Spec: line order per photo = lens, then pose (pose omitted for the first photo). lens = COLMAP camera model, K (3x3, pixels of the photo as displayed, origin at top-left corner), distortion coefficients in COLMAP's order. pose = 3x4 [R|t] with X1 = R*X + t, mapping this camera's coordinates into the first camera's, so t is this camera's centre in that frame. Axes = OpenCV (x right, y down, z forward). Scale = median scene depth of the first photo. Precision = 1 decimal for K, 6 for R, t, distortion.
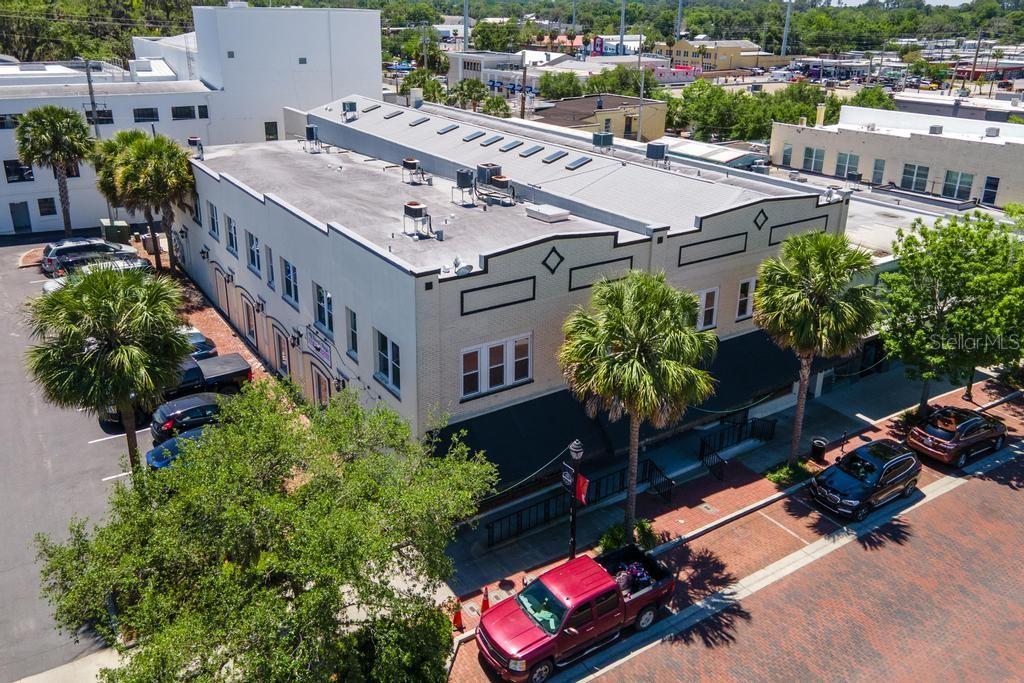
lens RADIAL K [[784.9, 0, 482.1], [0, 784.9, 345.3], [0, 0, 1]] dist [0.017764, 0.011478]
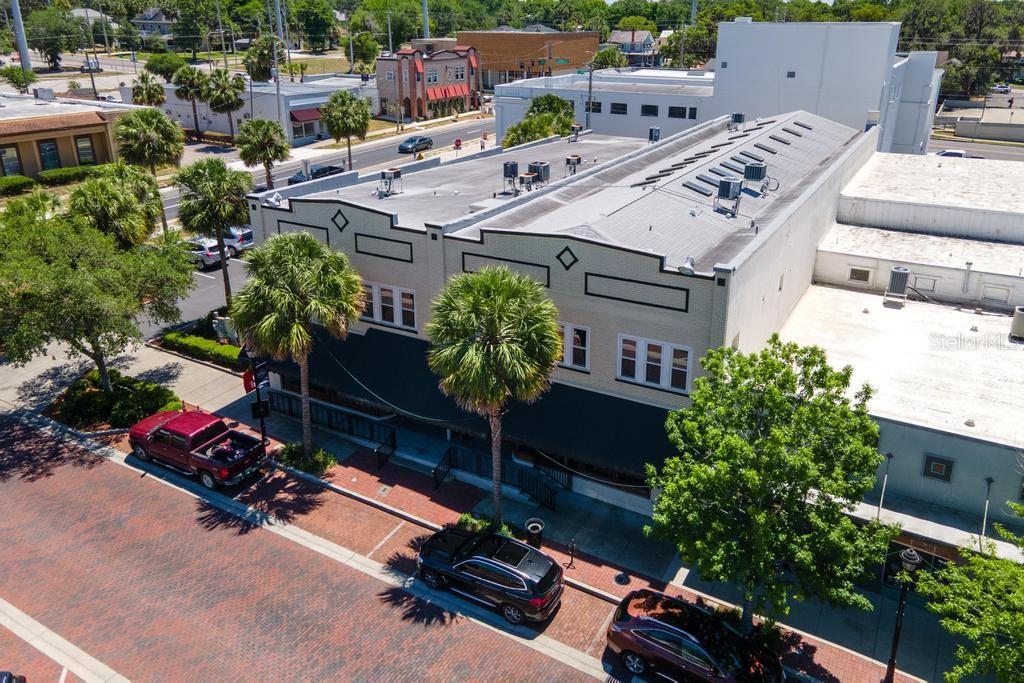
lens RADIAL K [[735.4, 0, 512.0], [0, 735.4, 341.5], [0, 0, 1]] dist [0.012339, 0.004344]
pose [[0.466589, 0.350945, -0.811870, 1.090578], [-0.352304, 0.915695, 0.193353, -0.225747], [0.811281, 0.195808, 0.550892, 0.550465]]
